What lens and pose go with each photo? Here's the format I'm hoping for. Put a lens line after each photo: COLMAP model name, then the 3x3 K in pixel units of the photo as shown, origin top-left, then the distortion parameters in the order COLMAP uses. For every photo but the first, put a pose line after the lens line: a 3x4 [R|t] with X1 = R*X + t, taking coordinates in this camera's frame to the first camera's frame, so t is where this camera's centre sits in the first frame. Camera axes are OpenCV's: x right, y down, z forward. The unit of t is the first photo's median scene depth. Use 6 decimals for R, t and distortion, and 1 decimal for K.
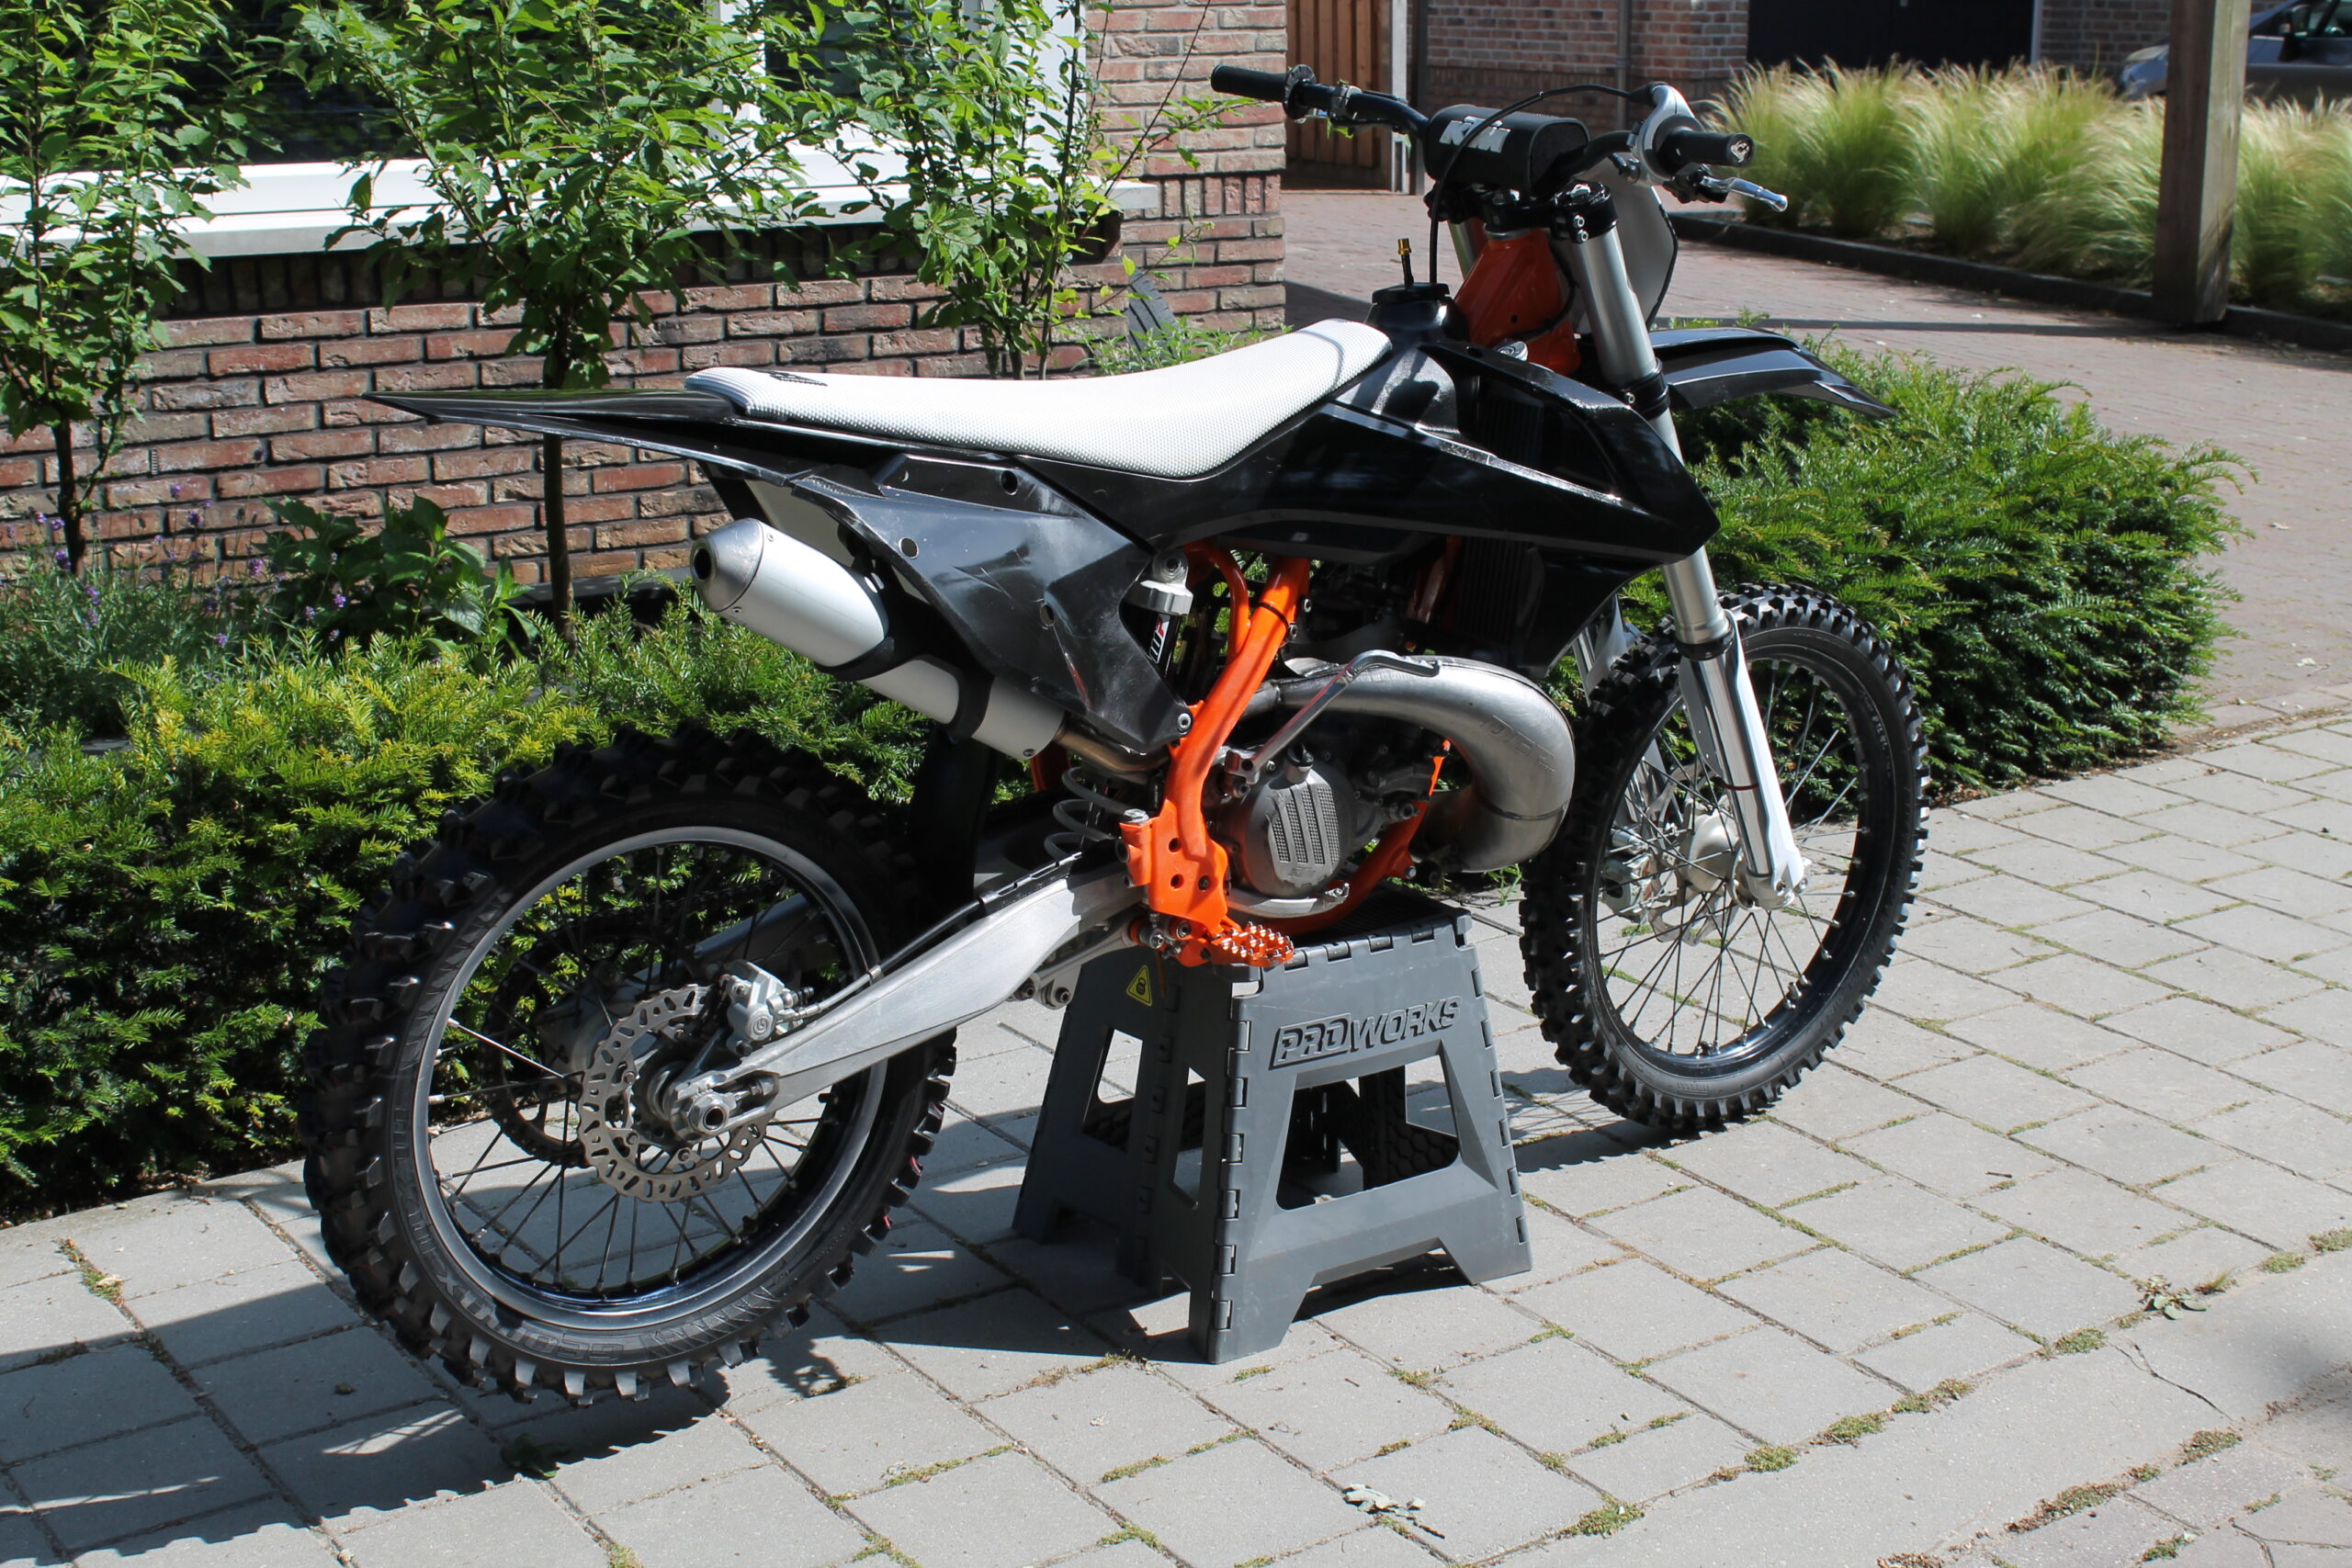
lens RADIAL K [[3156.6, 0, 1188.5], [0, 3156.6, 788.1], [0, 0, 1]] dist [-0.066638, 0.093330]
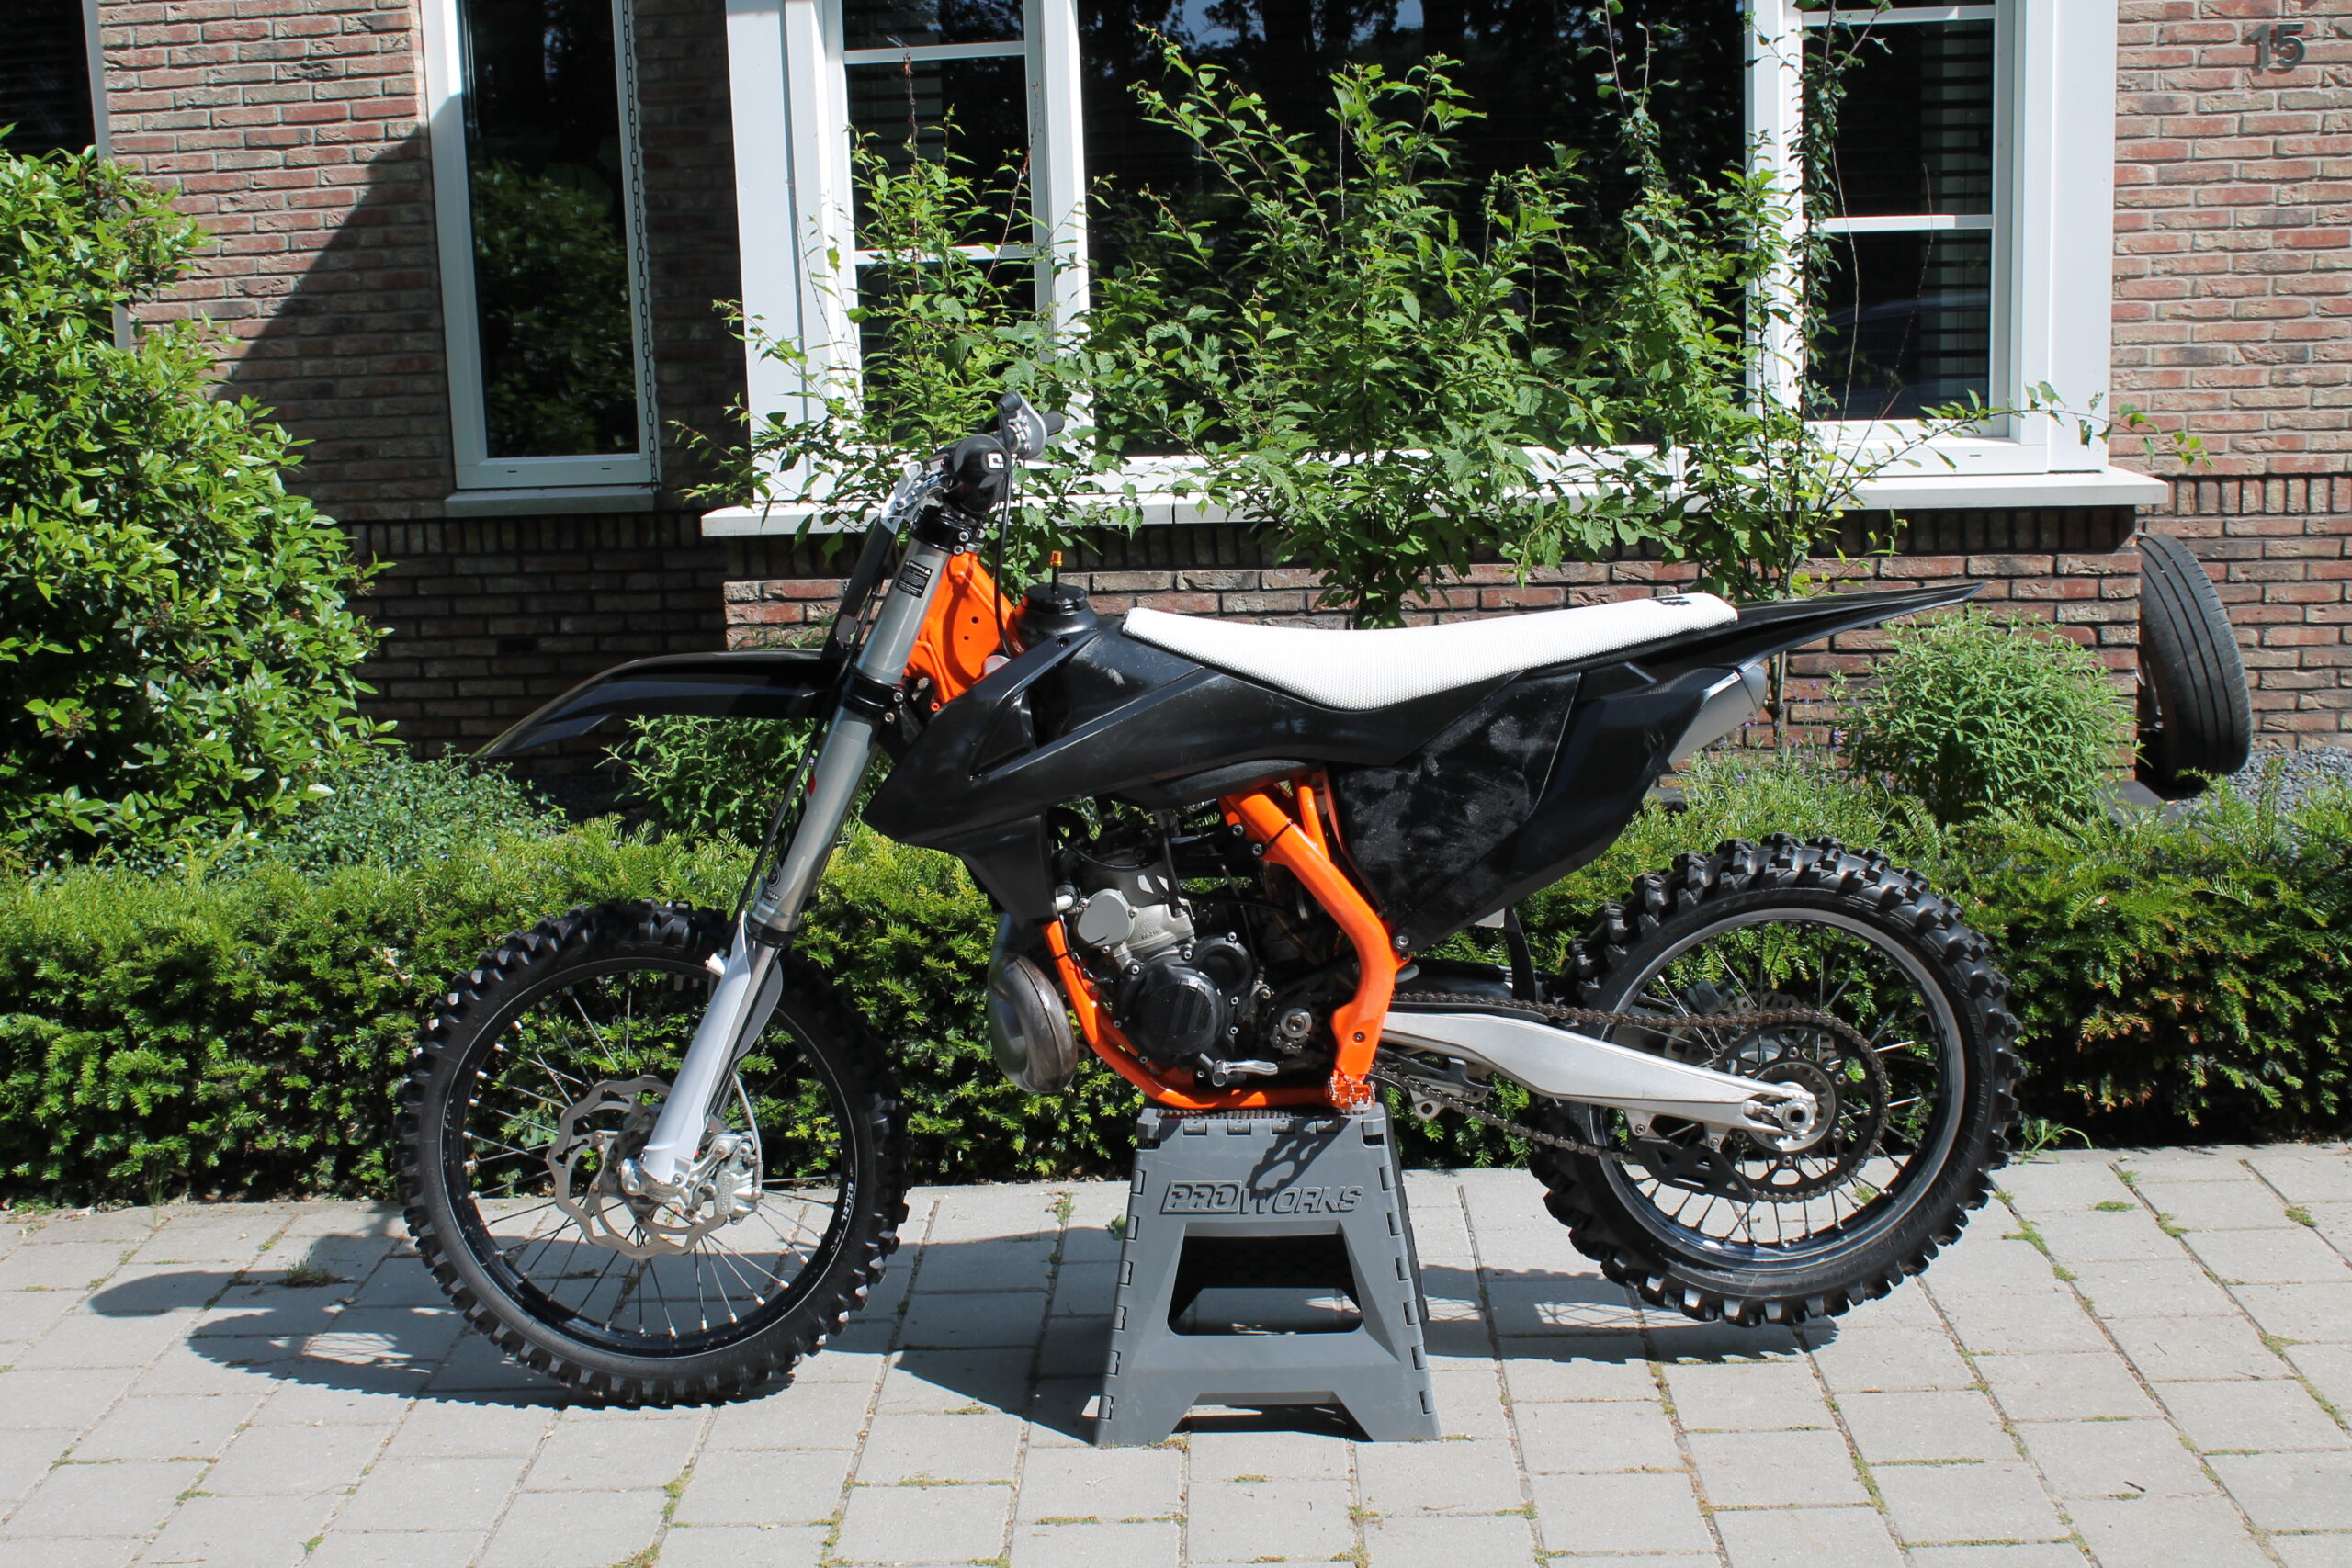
lens RADIAL K [[2729.4, 0, 1191.3], [0, 2729.4, 805.1], [0, 0, 1]] dist [-0.098894, 0.097165]
pose [[0.806158, 0.088080, -0.585108, 0.480704], [-0.123761, 0.992086, -0.021173, -0.035376], [0.578613, 0.089482, 0.810679, 0.109097]]
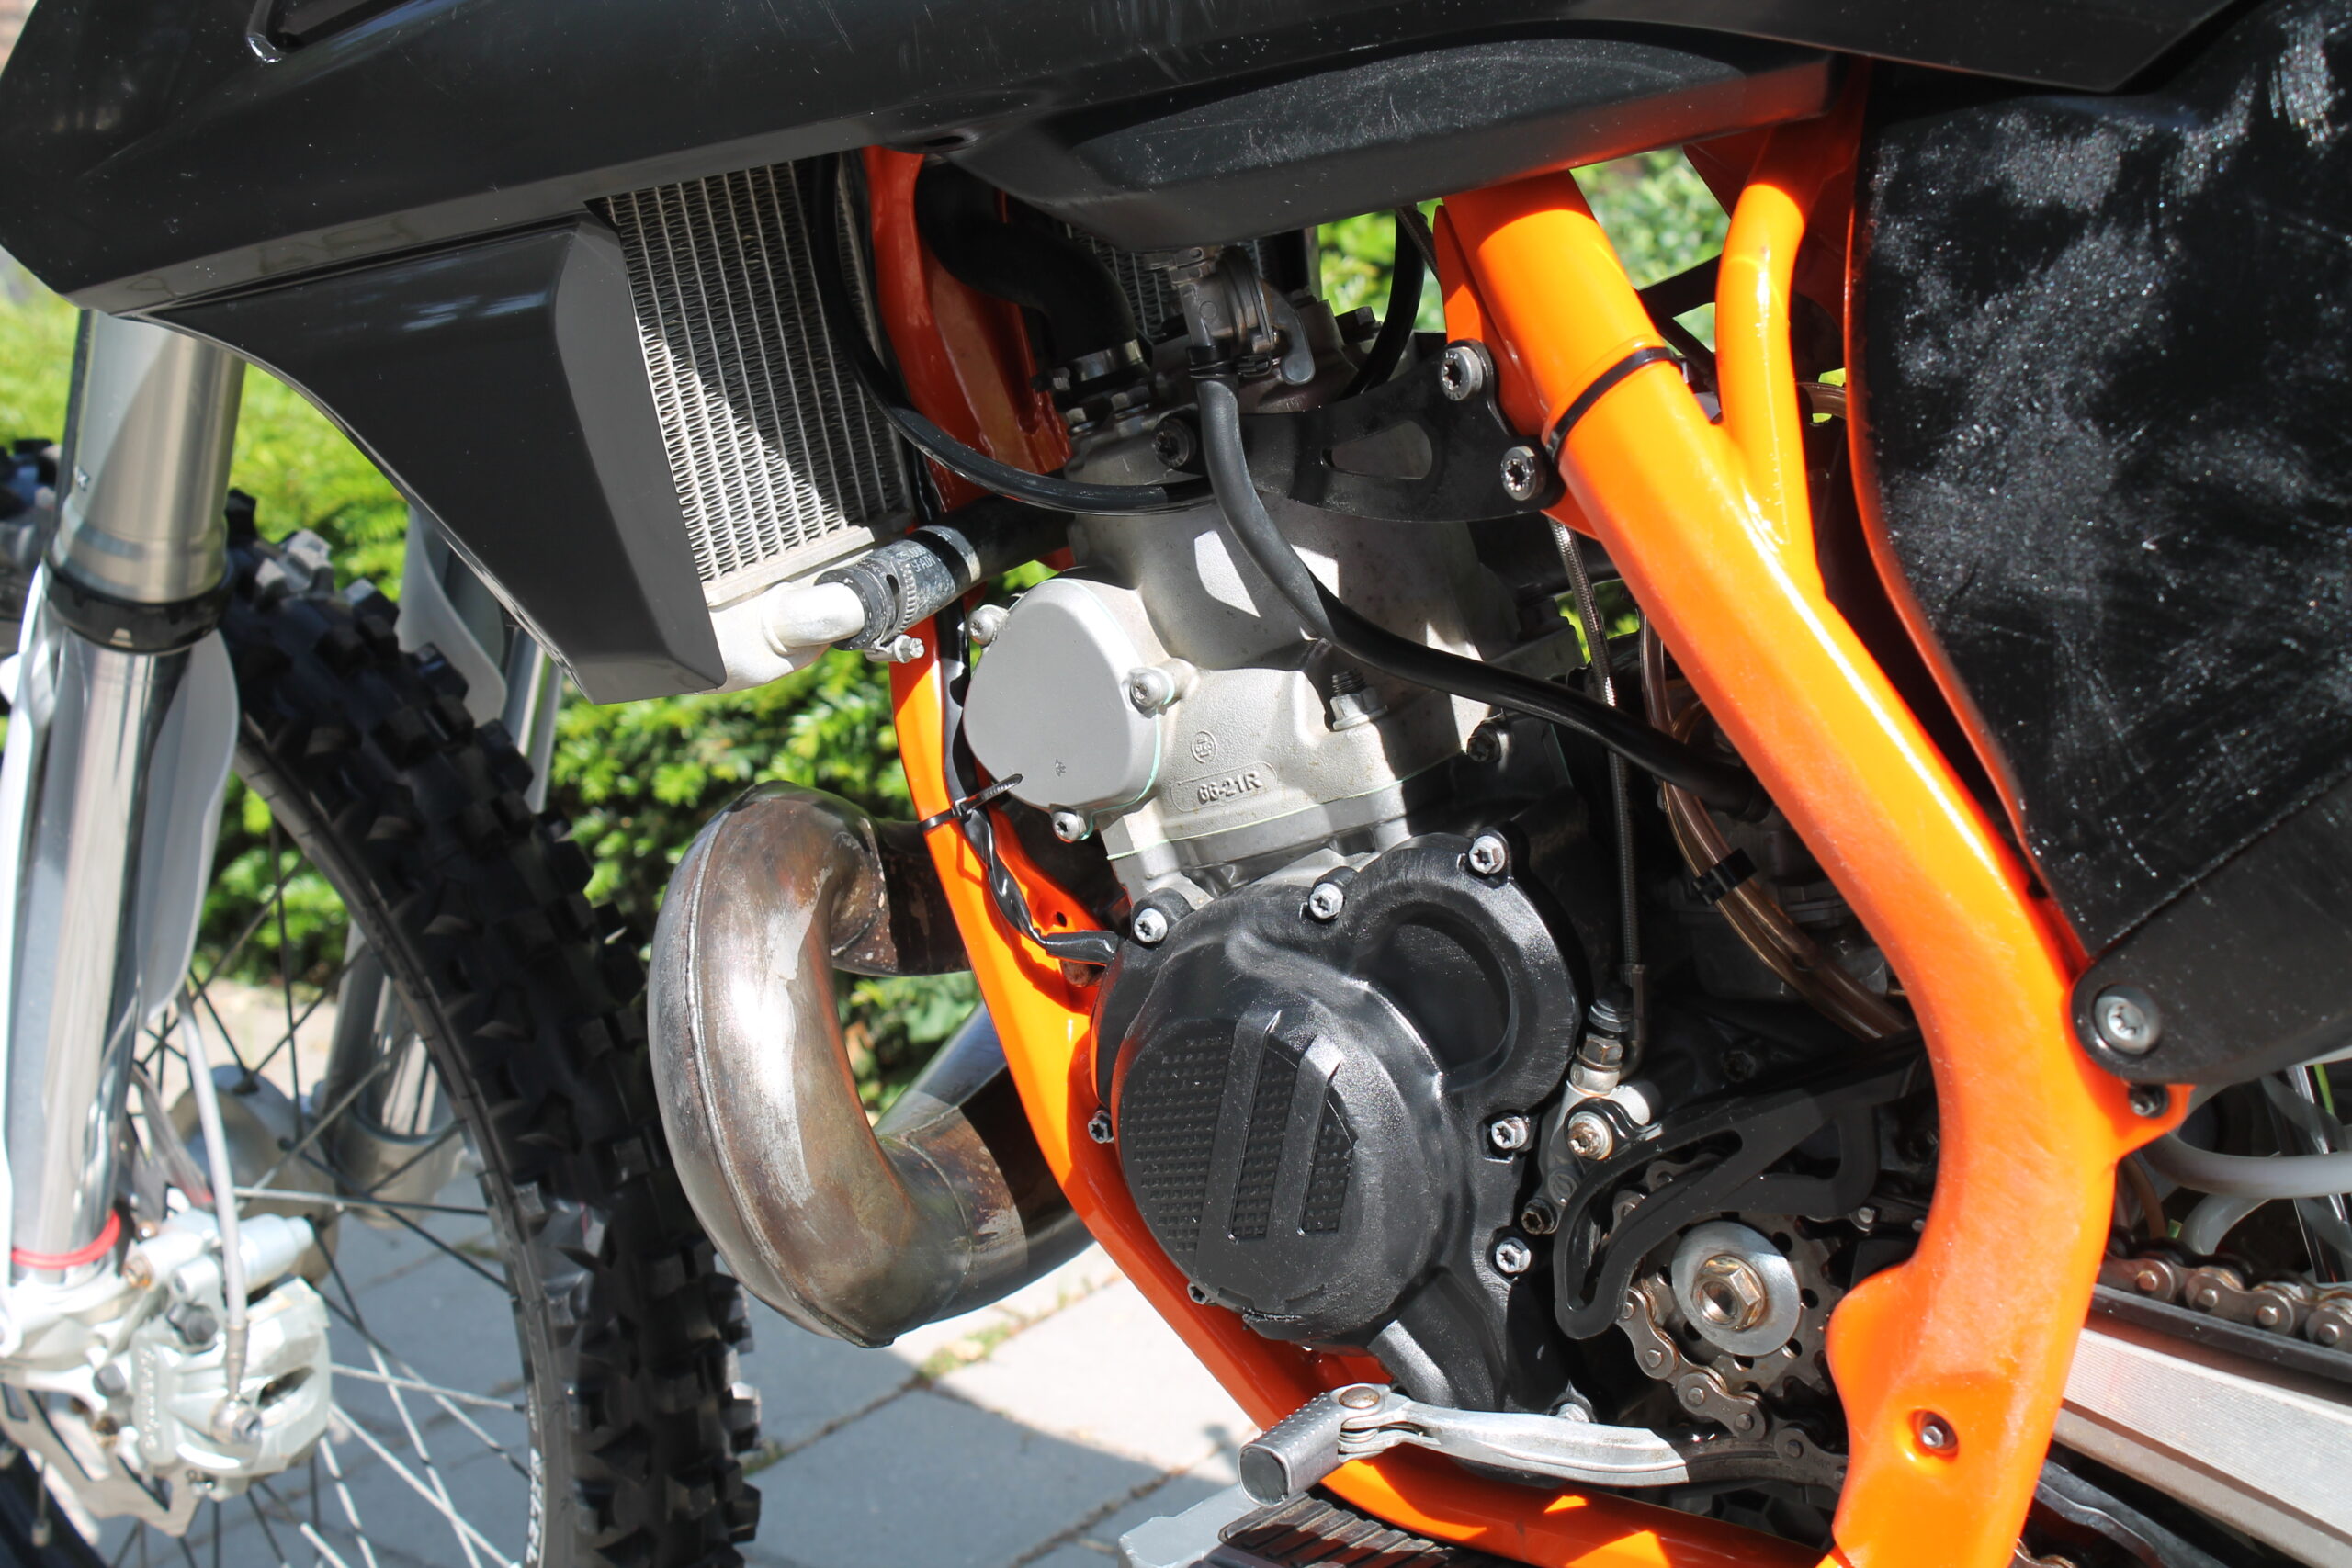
lens RADIAL K [[3834.7, 0, 1176.0], [0, 3834.7, 784.0], [0, 0, 1]] dist [-0.038583, -0.067575]
pose [[0.242322, 0.243874, -0.939045, 0.234439], [-0.179930, 0.962398, 0.203508, -0.069672], [0.953365, 0.119648, 0.277090, 0.727973]]
